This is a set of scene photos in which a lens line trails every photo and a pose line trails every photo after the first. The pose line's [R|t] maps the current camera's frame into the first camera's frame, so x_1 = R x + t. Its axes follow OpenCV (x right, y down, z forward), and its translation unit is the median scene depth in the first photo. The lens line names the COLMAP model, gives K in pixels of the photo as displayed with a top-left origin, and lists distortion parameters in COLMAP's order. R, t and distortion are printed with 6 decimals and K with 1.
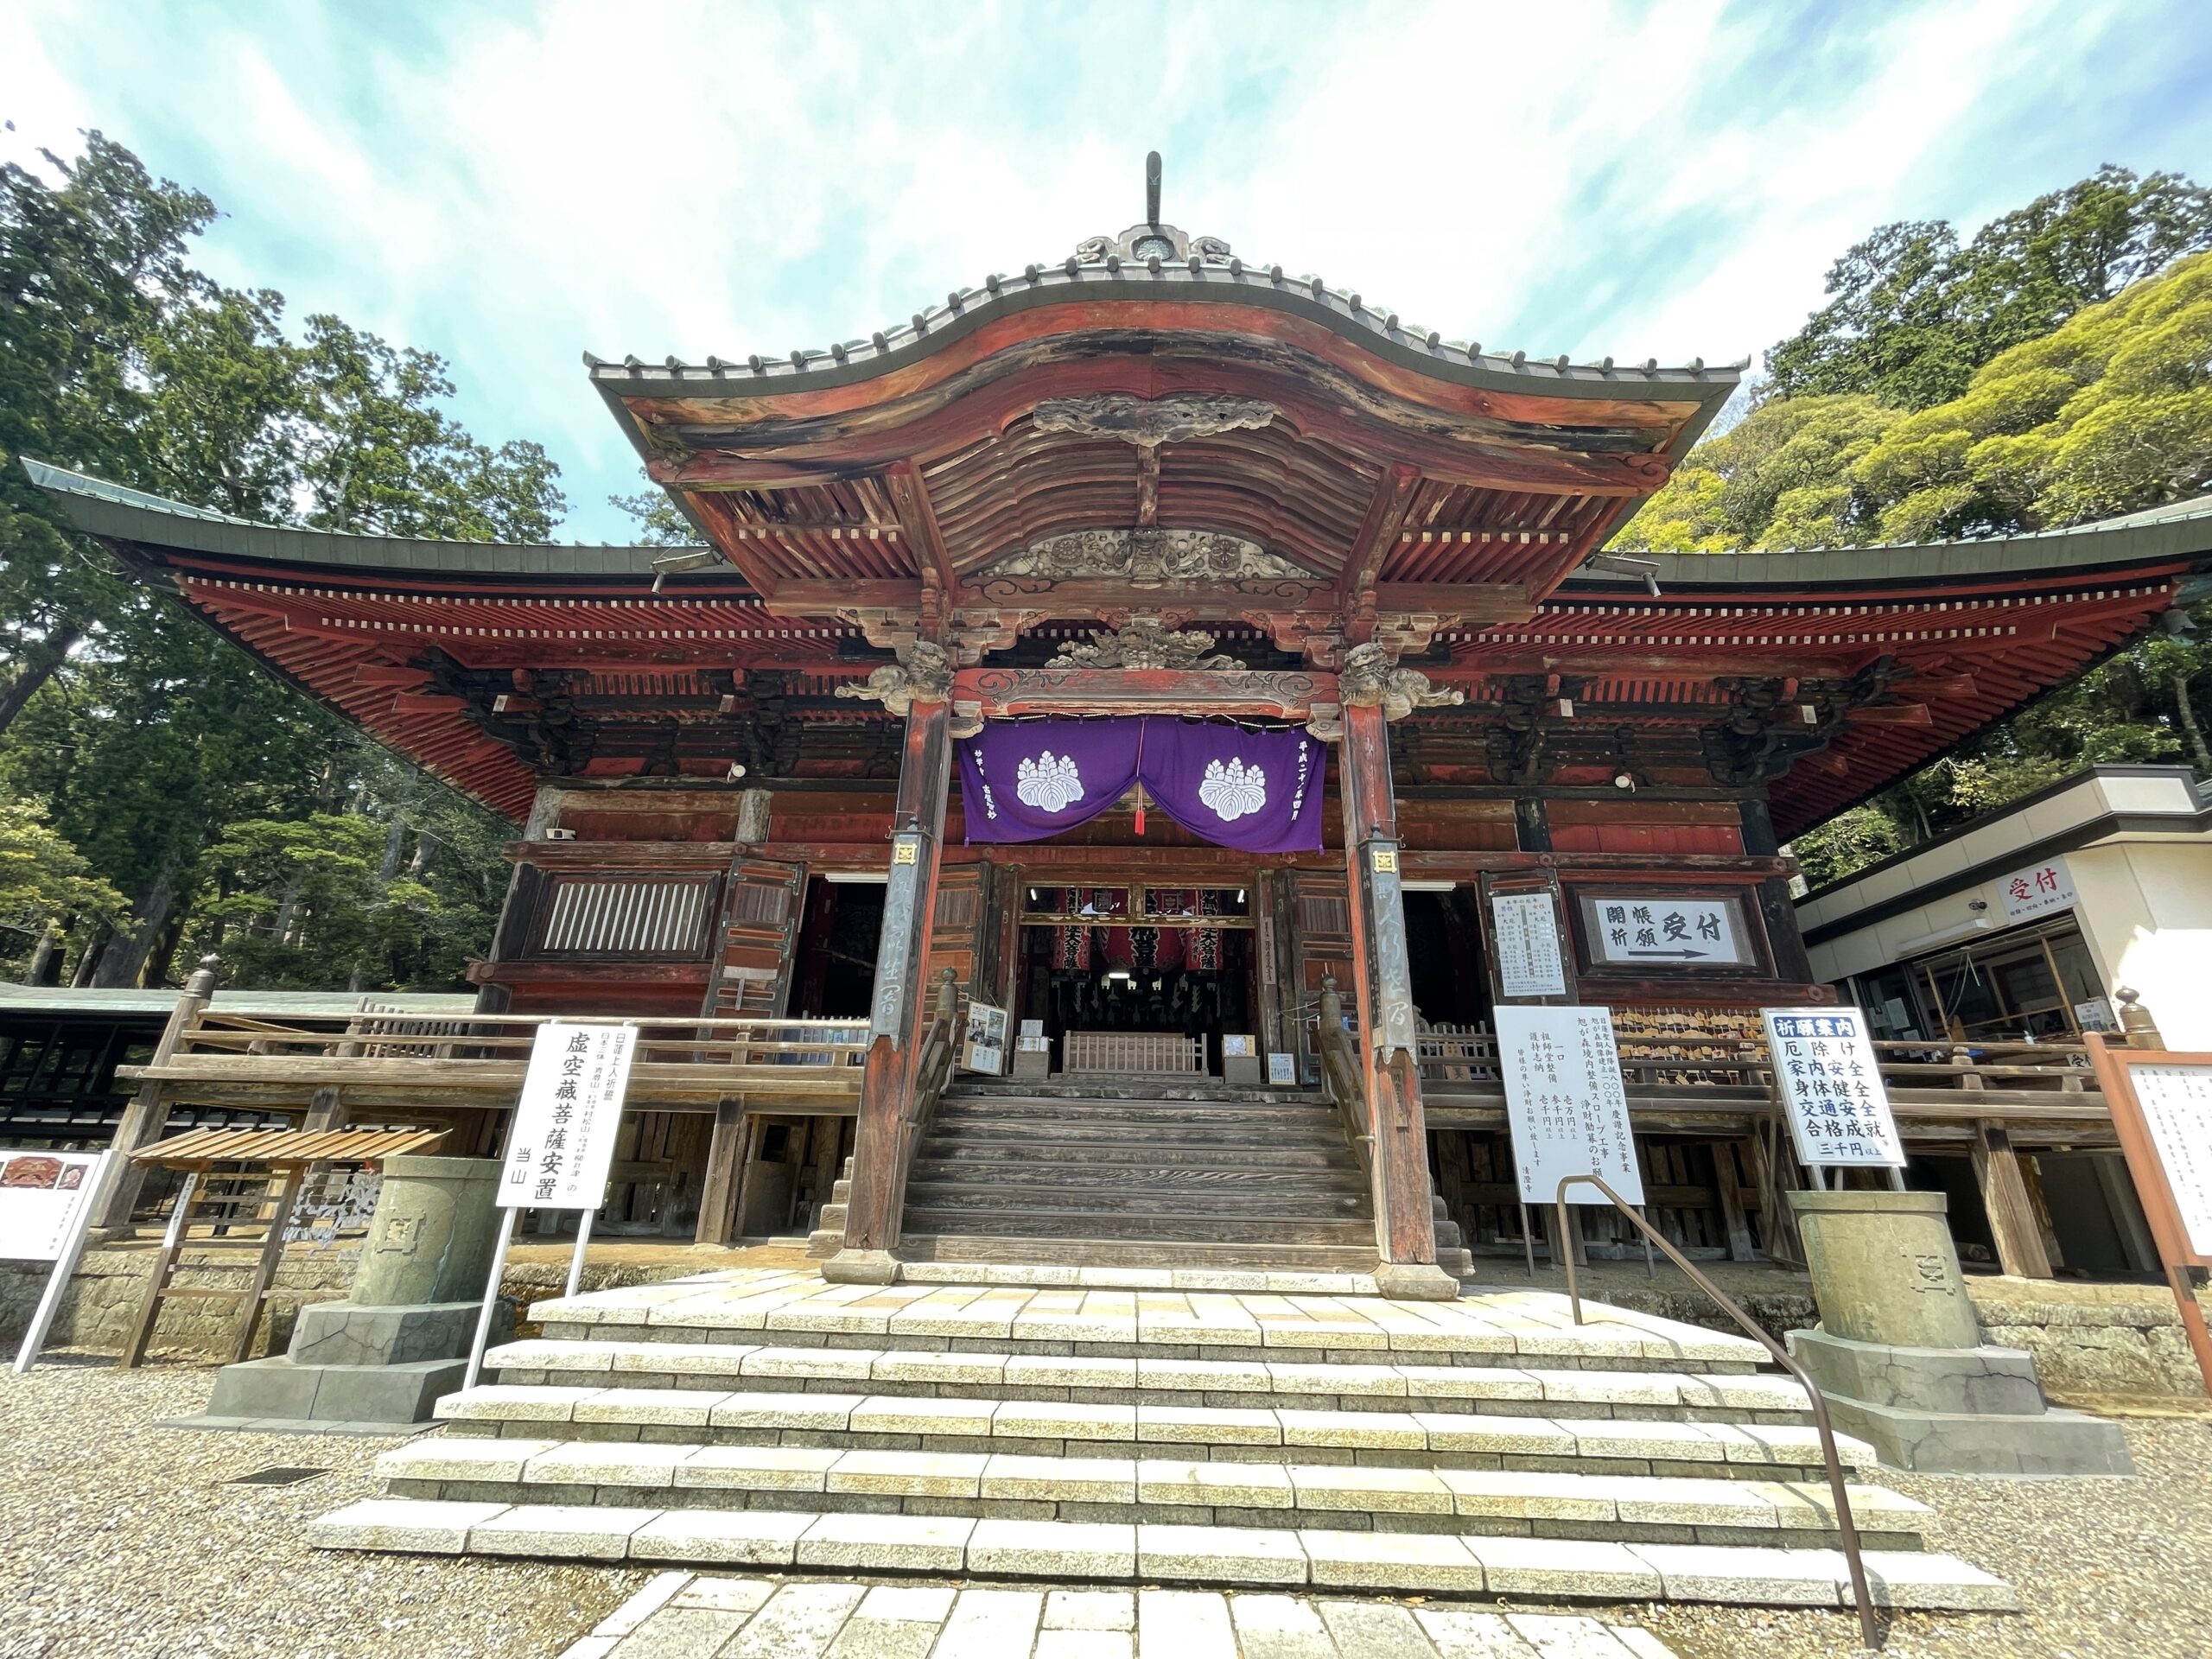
lens RADIAL K [[895.8, 0, 1113.9], [0, 895.8, 855.1], [0, 0, 1]] dist [-0.002584, 0.012998]
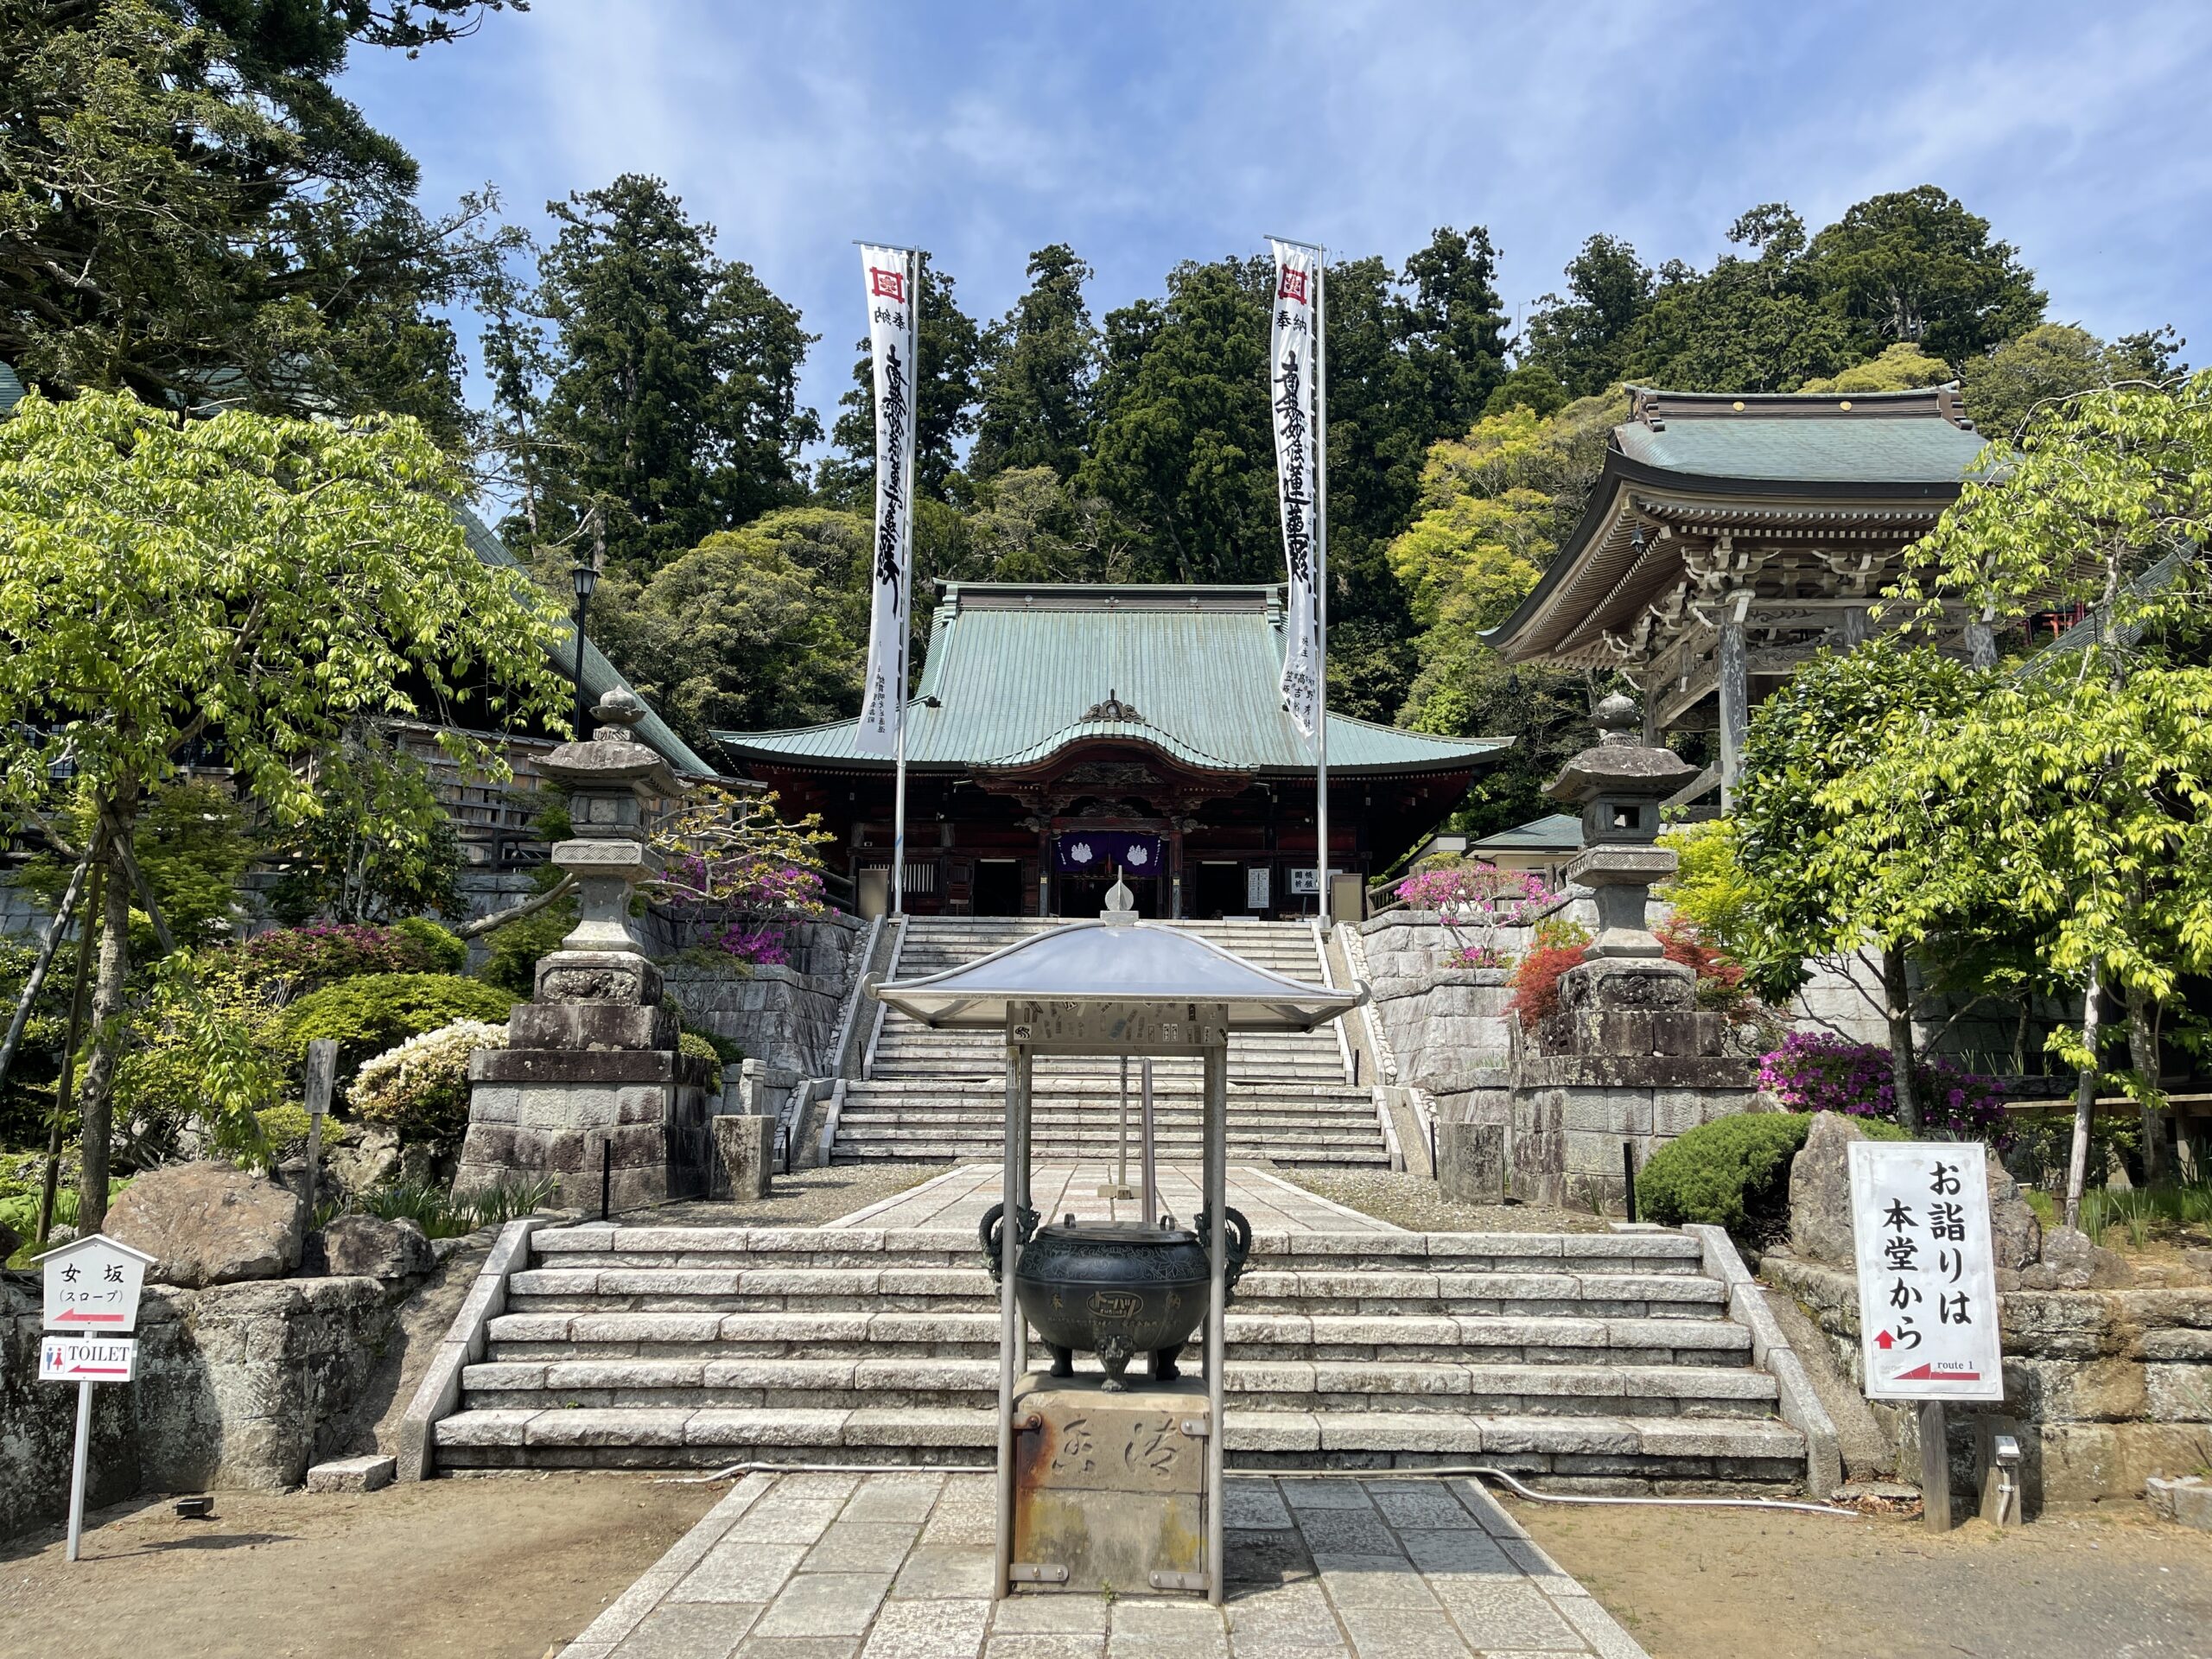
lens RADIAL K [[1687.7, 0, 1106.0], [0, 1687.7, 829.5], [0, 0, 1]] dist [0.000735, -0.003569]
pose [[0.999692, -0.009057, 0.023117, -0.122433], [0.004622, 0.982701, 0.185143, -1.276366], [-0.024394, -0.184979, 0.982440, -4.921720]]
